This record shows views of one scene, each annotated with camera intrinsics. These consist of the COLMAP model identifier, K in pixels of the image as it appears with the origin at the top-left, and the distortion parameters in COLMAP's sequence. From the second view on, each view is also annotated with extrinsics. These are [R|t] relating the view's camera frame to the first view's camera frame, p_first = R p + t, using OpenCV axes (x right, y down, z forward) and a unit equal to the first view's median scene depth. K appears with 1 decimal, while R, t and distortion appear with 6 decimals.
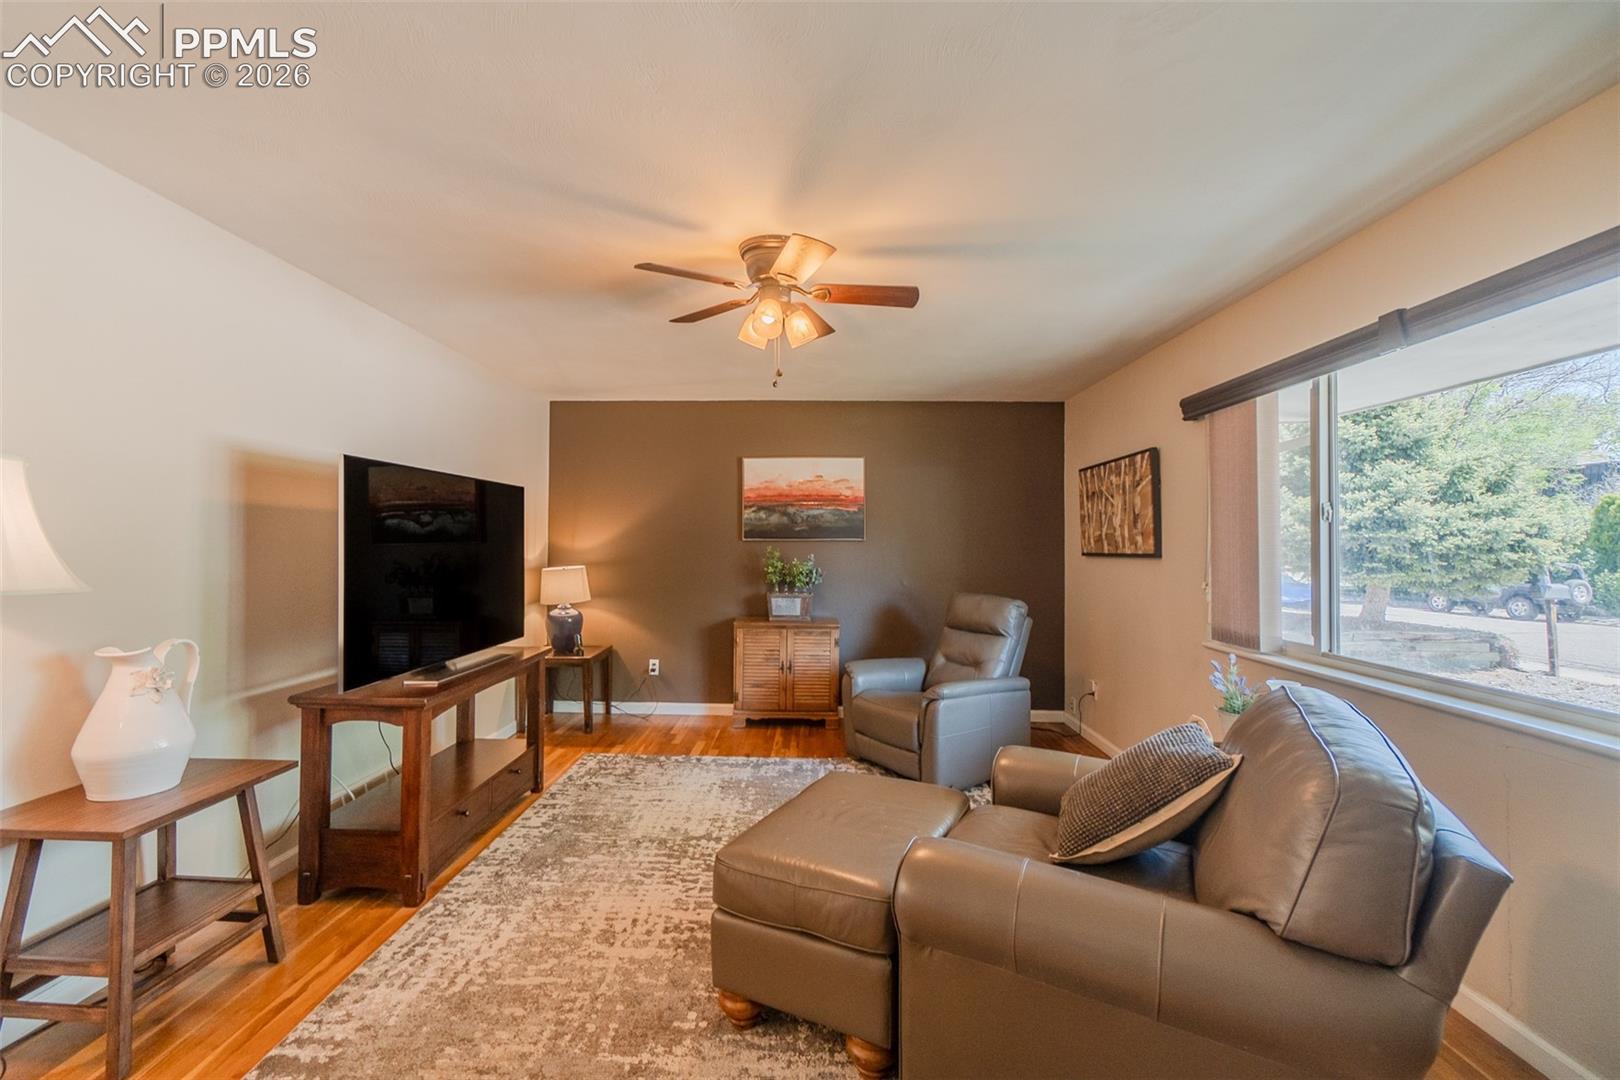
lens RADIAL K [[690.3, 0, 794.4], [0, 690.3, 531.6], [0, 0, 1]] dist [-0.002465, 0.000163]
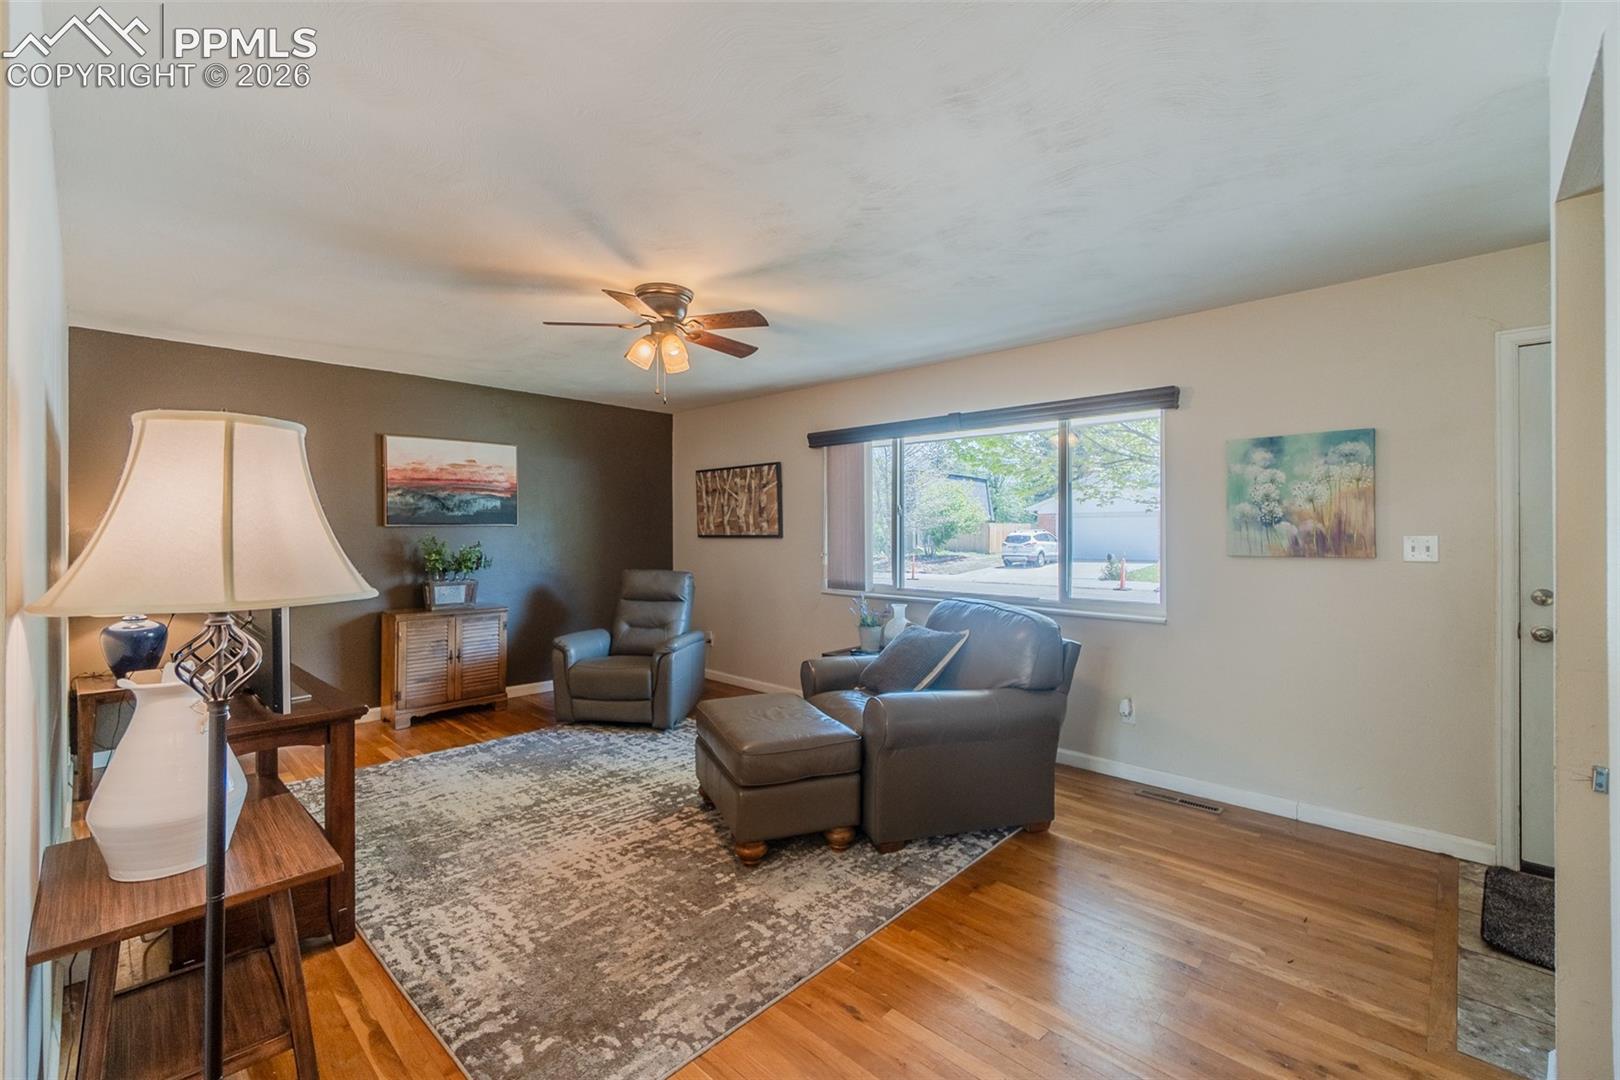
lens RADIAL K [[690.3, 0, 794.4], [0, 690.3, 531.6], [0, 0, 1]] dist [-0.002465, 0.000163]
pose [[0.670263, -0.008958, 0.742070, -0.510811], [-0.009063, 0.999754, 0.020255, -0.004532], [-0.742068, -0.020301, 0.670017, -0.006604]]
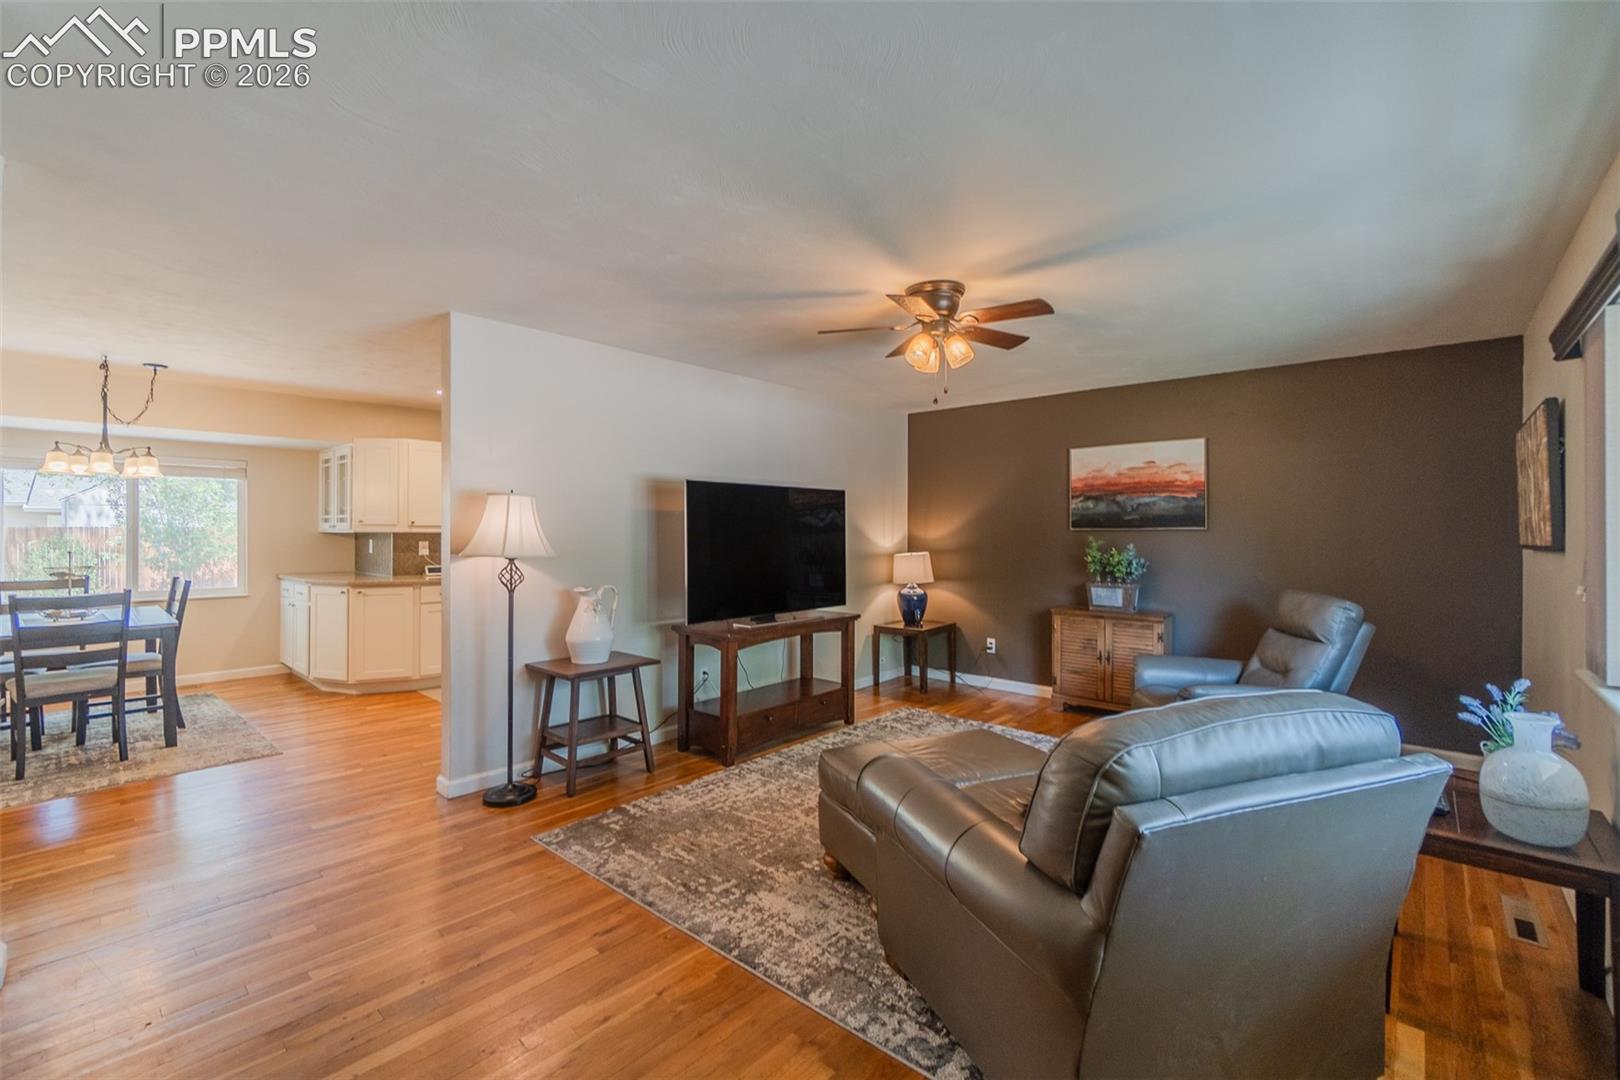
lens RADIAL K [[695.5, 0, 798.7], [0, 695.5, 533.0], [0, 0, 1]] dist [-0.004171, 0.000348]
pose [[0.766312, -0.003060, -0.642461, 0.364903], [0.013952, 0.999832, 0.011879, -0.000916], [0.642317, -0.018067, 0.766226, -0.057165]]
